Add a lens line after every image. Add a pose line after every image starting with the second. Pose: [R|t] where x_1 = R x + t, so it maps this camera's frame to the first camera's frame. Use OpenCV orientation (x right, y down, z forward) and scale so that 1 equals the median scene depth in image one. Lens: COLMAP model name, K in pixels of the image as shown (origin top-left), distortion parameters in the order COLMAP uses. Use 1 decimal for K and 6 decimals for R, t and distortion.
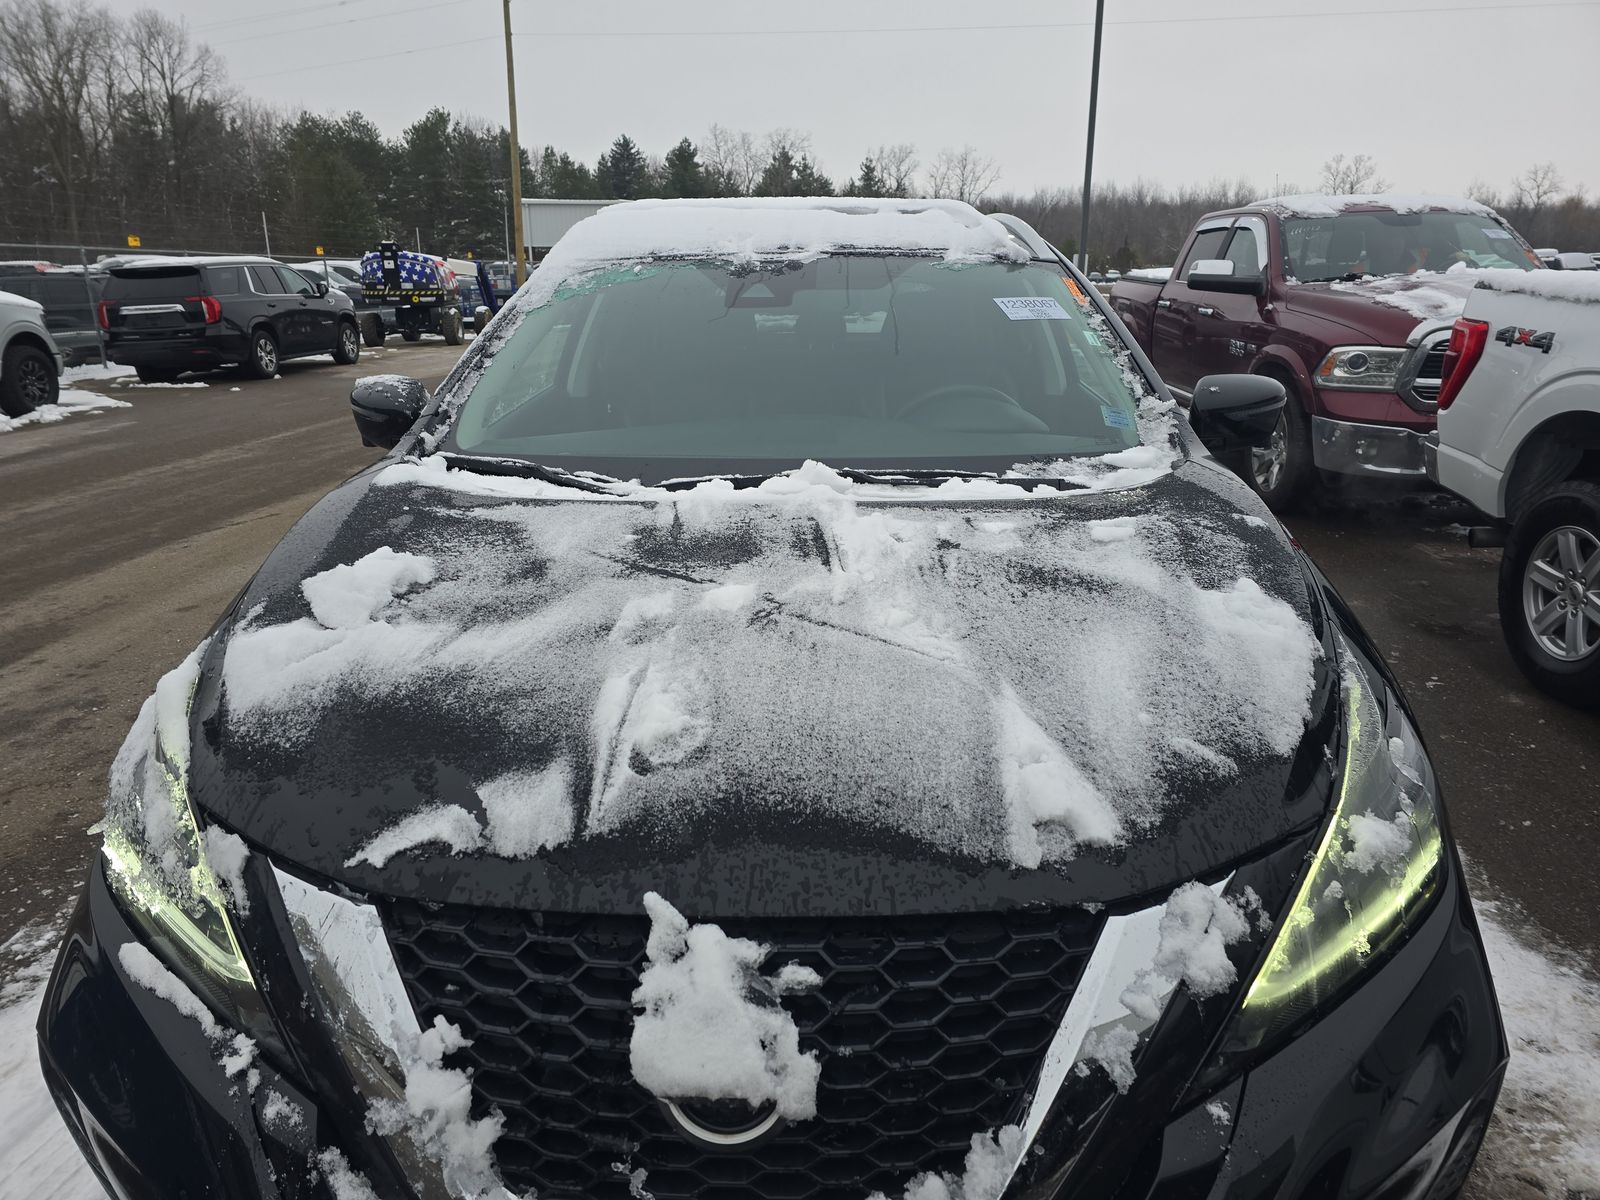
lens RADIAL K [[1072.6, 0, 807.8], [0, 1072.6, 598.2], [0, 0, 1]] dist [0.059358, -0.042852]
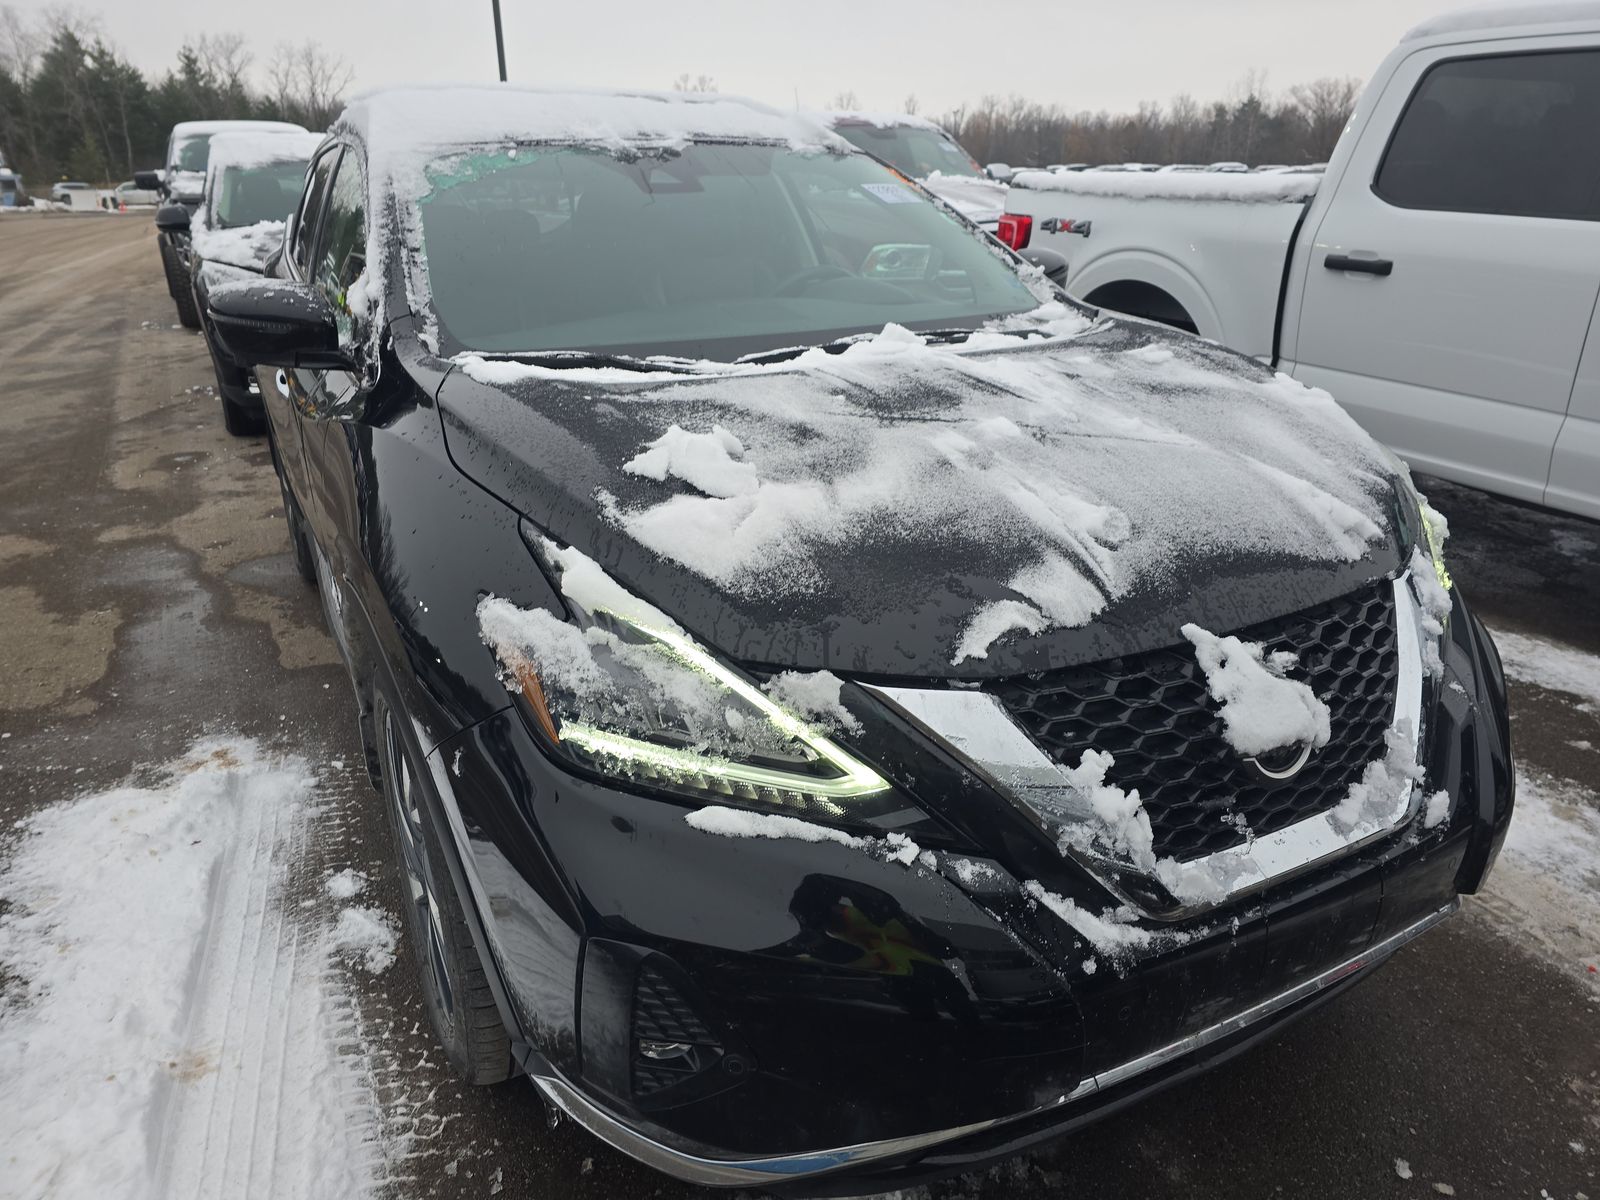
lens RADIAL K [[1072.6, 0, 816.1], [0, 1072.6, 603.7], [0, 0, 1]] dist [0.059358, -0.042852]
pose [[0.859665, -0.188520, 0.474802, -0.833883], [0.152791, 0.981758, 0.113167, 0.024433], [-0.487474, -0.024740, 0.872787, 0.062192]]
